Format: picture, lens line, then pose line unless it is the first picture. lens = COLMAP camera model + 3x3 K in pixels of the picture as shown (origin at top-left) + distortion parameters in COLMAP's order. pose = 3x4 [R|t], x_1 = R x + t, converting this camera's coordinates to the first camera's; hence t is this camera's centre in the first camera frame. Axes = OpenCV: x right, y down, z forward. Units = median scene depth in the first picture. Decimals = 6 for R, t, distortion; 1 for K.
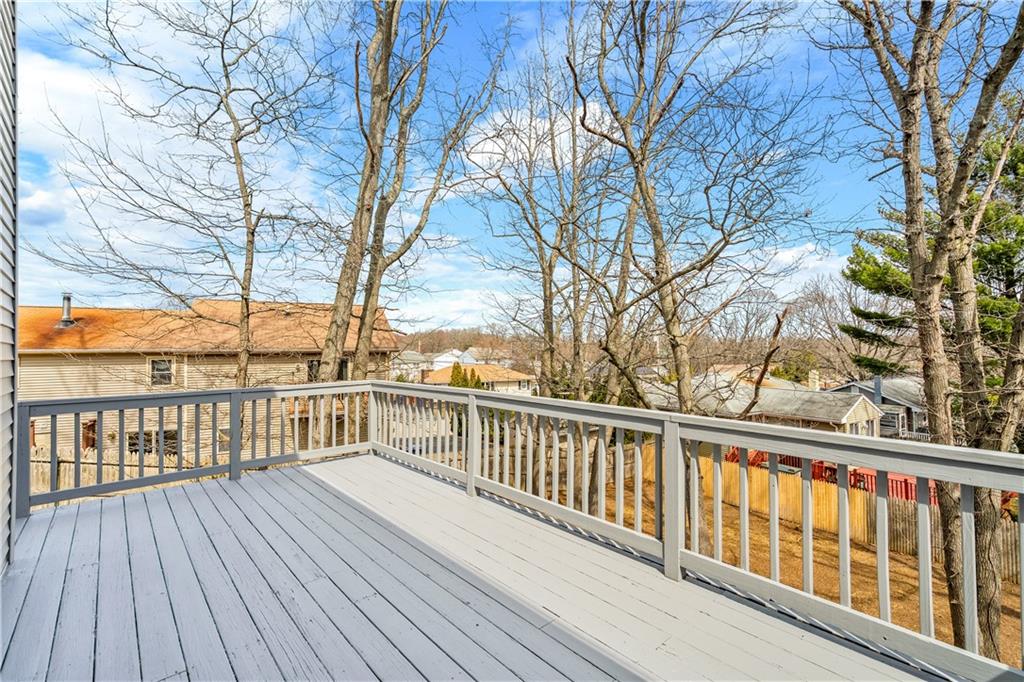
lens RADIAL K [[458.7, 0, 508.4], [0, 458.7, 345.0], [0, 0, 1]] dist [0.026295, 0.000494]
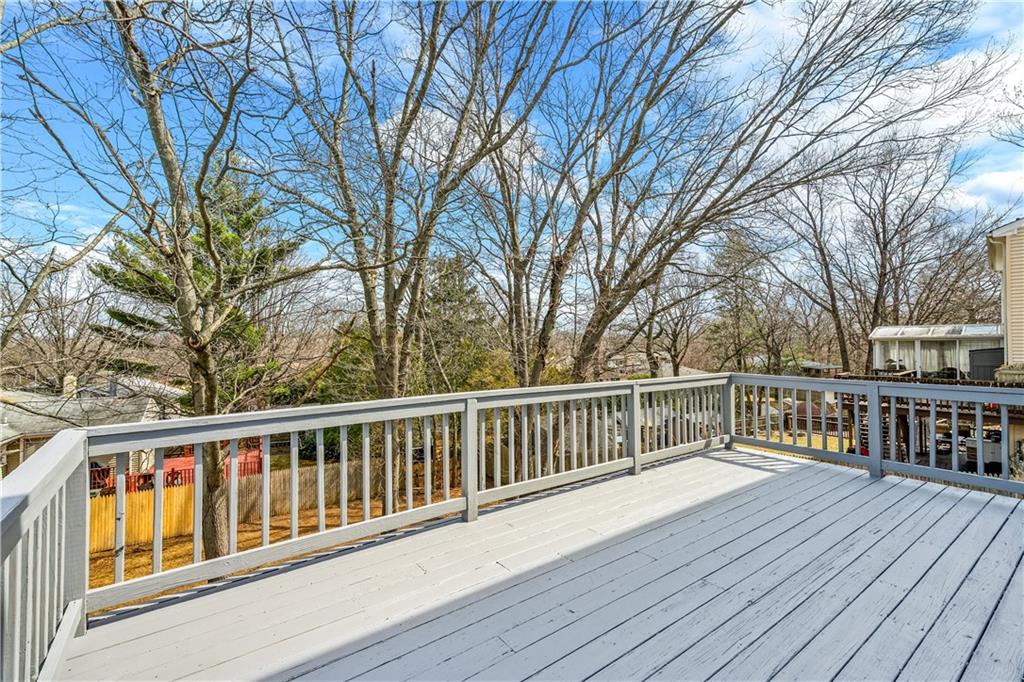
lens RADIAL K [[458.7, 0, 508.2], [0, 458.7, 342.9], [0, 0, 1]] dist [0.026295, 0.000494]
pose [[0.062172, 0.011078, 0.998004, -0.931953], [0.003148, 0.999931, -0.011295, 0.018193], [-0.998060, 0.003844, 0.062133, 0.910826]]
